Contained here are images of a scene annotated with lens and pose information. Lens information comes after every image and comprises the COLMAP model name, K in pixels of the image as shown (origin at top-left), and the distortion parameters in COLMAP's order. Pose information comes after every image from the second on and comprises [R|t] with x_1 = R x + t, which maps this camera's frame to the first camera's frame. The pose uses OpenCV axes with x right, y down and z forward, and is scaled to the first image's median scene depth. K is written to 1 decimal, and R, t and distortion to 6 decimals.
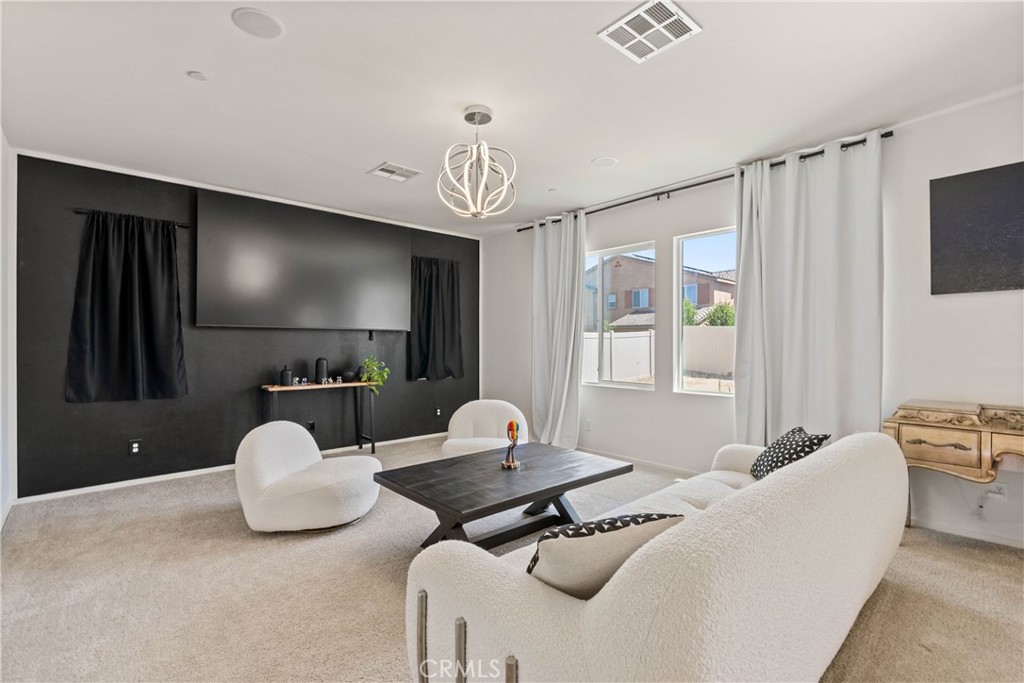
lens RADIAL K [[469.5, 0, 514.9], [0, 469.5, 340.1], [0, 0, 1]] dist [0.000056, -0.000094]
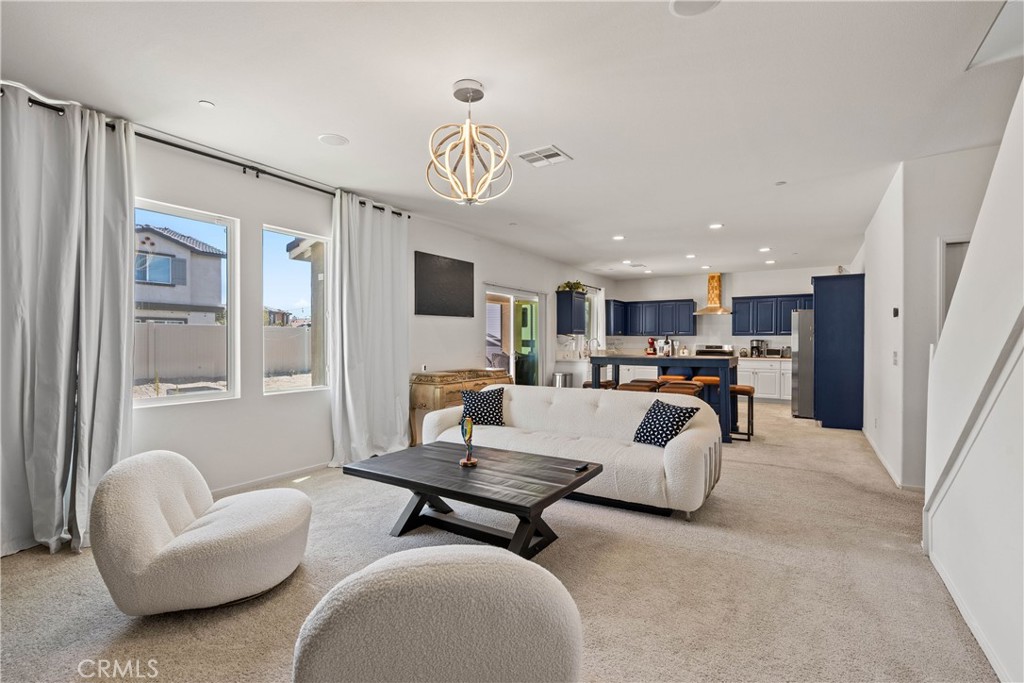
lens RADIAL K [[469.5, 0, 514.9], [0, 469.5, 340.1], [0, 0, 1]] dist [0.000056, -0.000094]
pose [[-0.271505, -0.005658, 0.962420, -0.960507], [-0.011609, 0.999929, 0.002604, -0.004676], [-0.962367, -0.010466, -0.271552, 1.120462]]
